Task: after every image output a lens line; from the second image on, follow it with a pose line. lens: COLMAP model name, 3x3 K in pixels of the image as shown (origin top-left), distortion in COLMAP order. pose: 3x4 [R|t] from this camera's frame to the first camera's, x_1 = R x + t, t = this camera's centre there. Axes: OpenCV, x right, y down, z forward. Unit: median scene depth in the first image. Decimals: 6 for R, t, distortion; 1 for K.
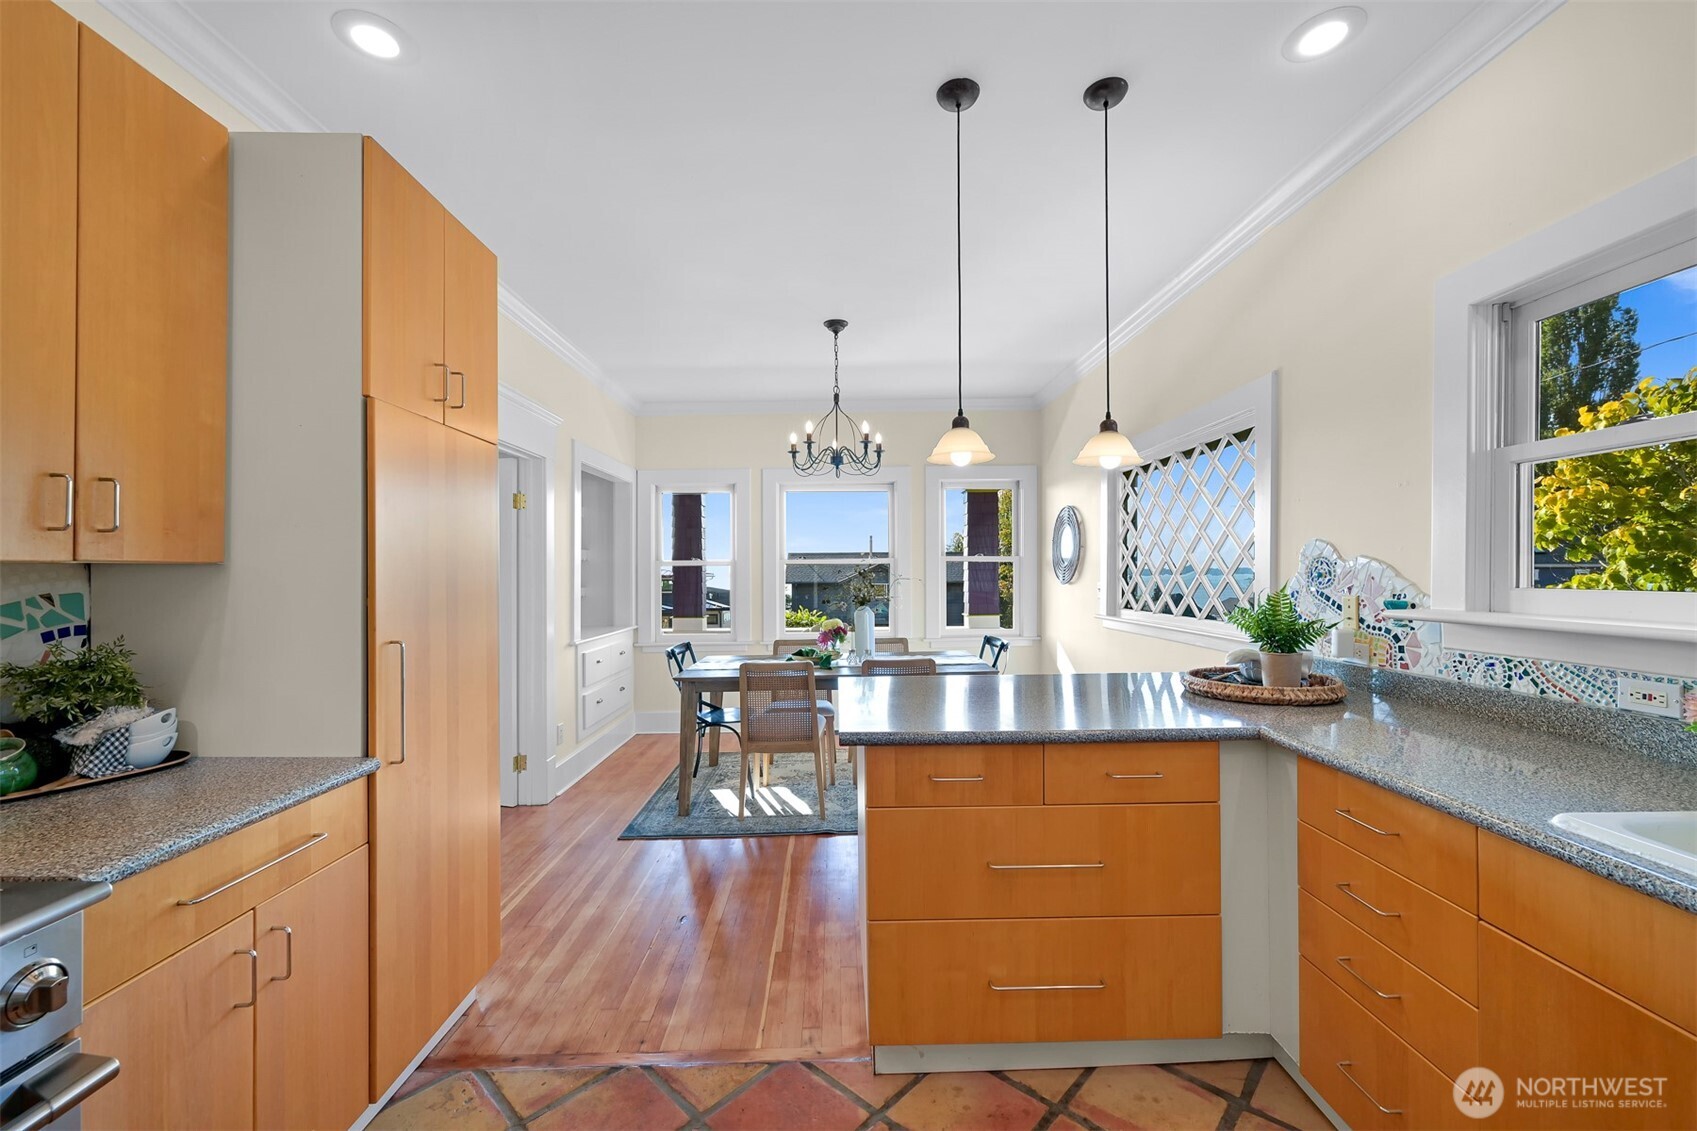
lens RADIAL K [[680.7, 0, 846.9], [0, 680.7, 573.5], [0, 0, 1]] dist [-0.001007, -0.000041]
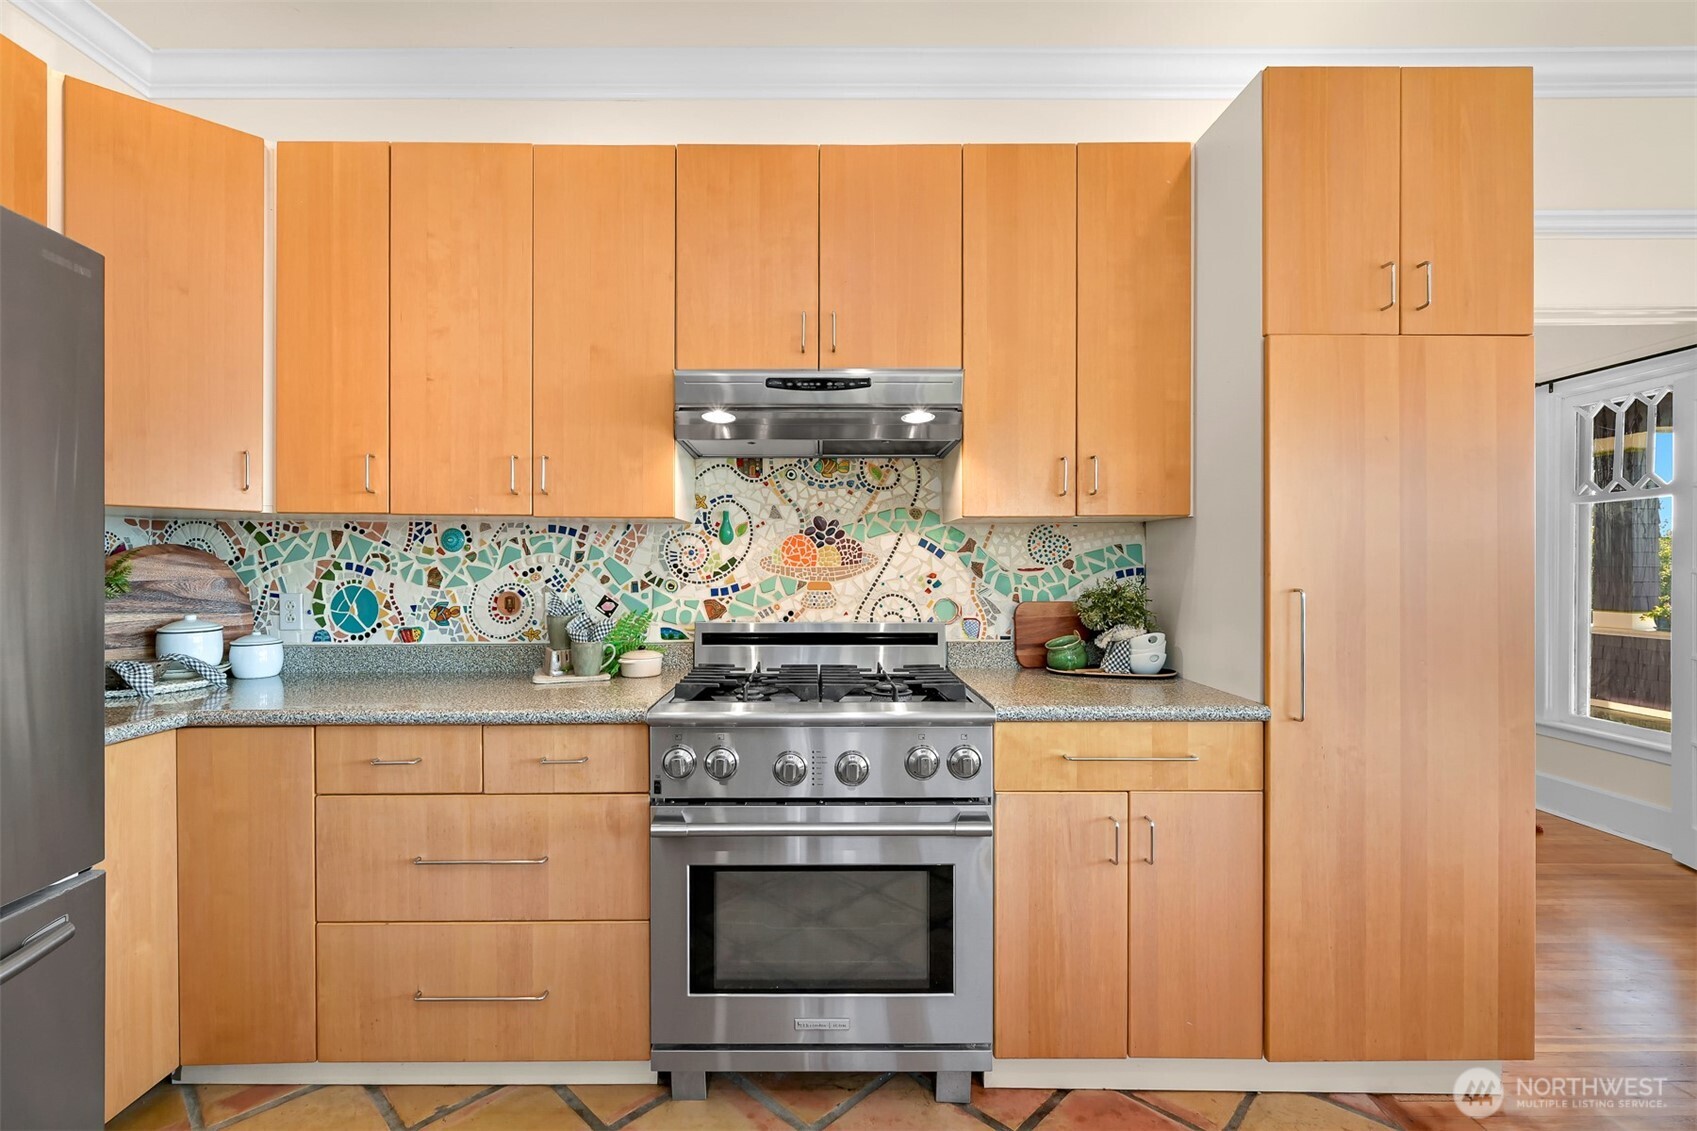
lens RADIAL K [[763.1, 0, 820.3], [0, 763.1, 569.2], [0, 0, 1]] dist [-0.000122, -0.000317]
pose [[-0.020032, 0.005951, -0.999782, 0.400442], [-0.000146, 0.999982, 0.005955, 0.067227], [0.999799, 0.000265, -0.020031, 0.375978]]
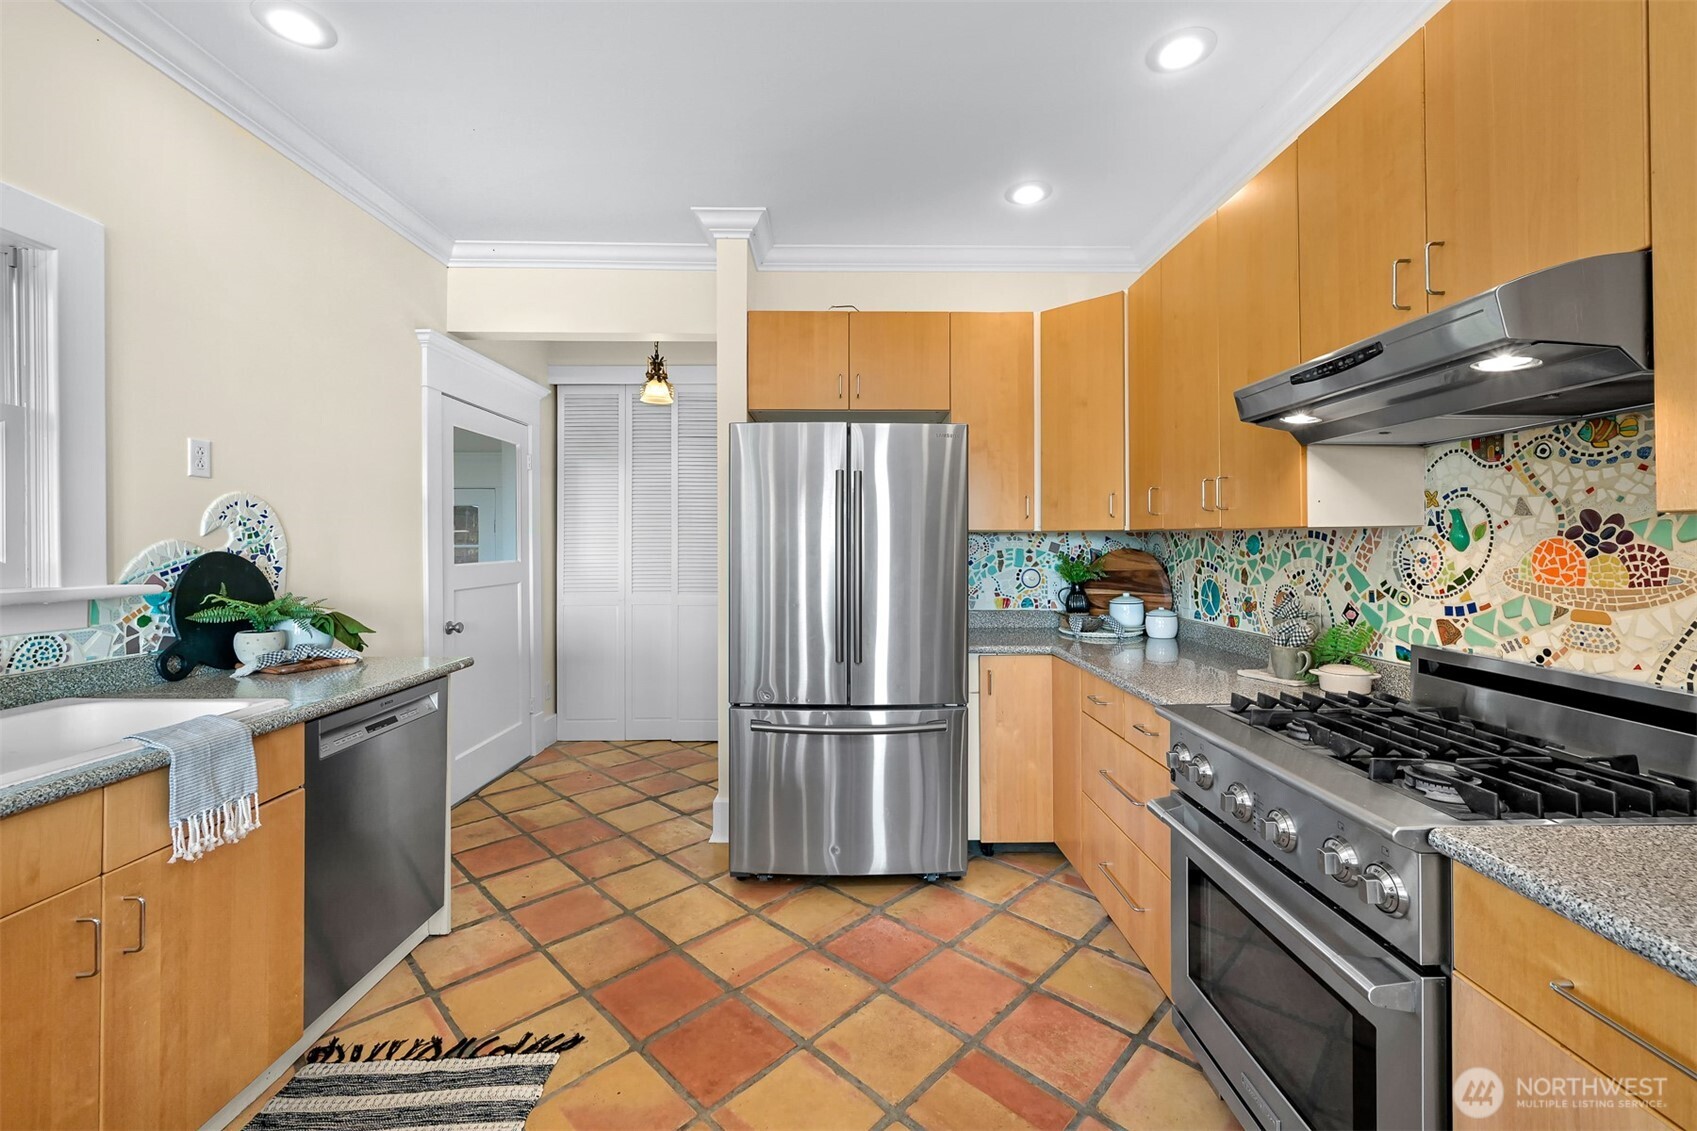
lens RADIAL K [[686.4, 0, 855.7], [0, 686.4, 545.3], [0, 0, 1]] dist [-0.000132, 0.000010]
pose [[-0.999969, 0.007091, 0.003372, -0.162246], [0.007099, 0.999972, 0.002334, 0.010109], [-0.003356, 0.002358, -0.999992, 1.209689]]
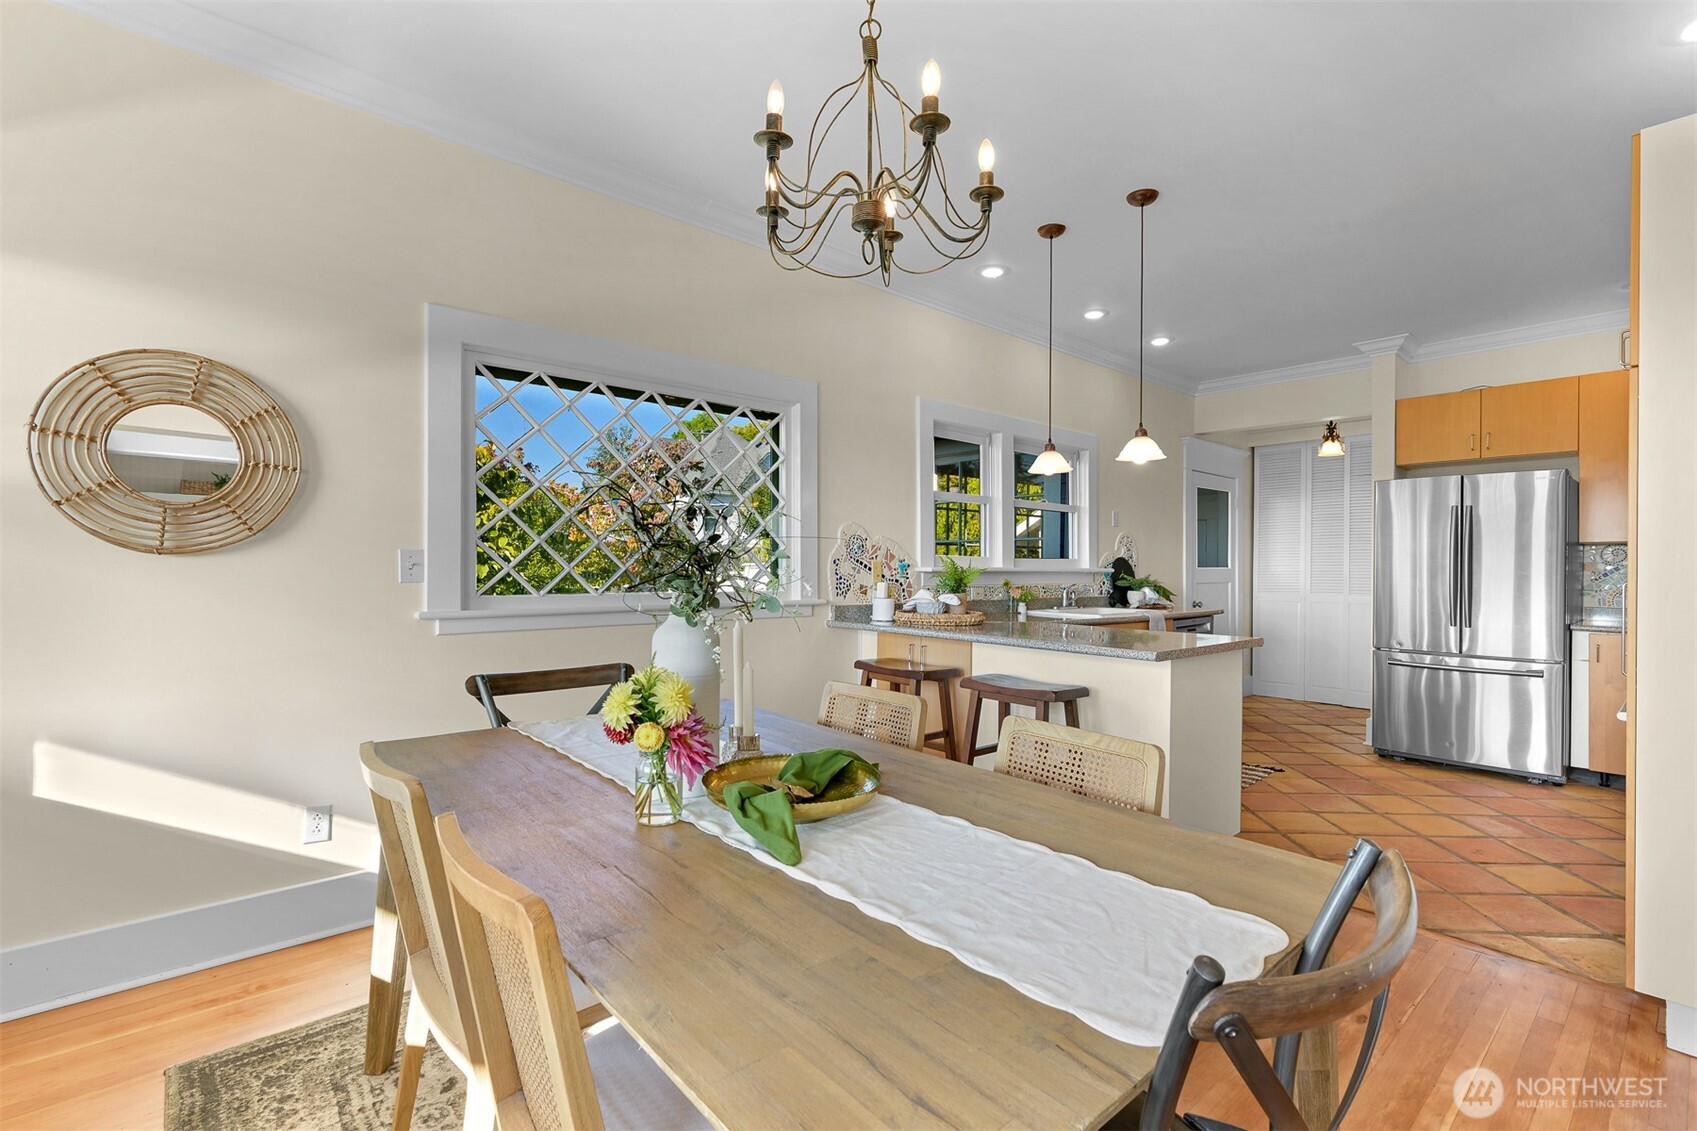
lens RADIAL K [[759.6, 0, 848.5], [0, 759.6, 565.5], [0, 0, 1]] dist [-0.015820, 0.000083]
pose [[-0.645335, 0.003750, 0.763890, -0.800173], [-0.000805, 0.999984, -0.005588, 0.077047], [-0.763899, -0.004221, -0.645322, 3.127247]]
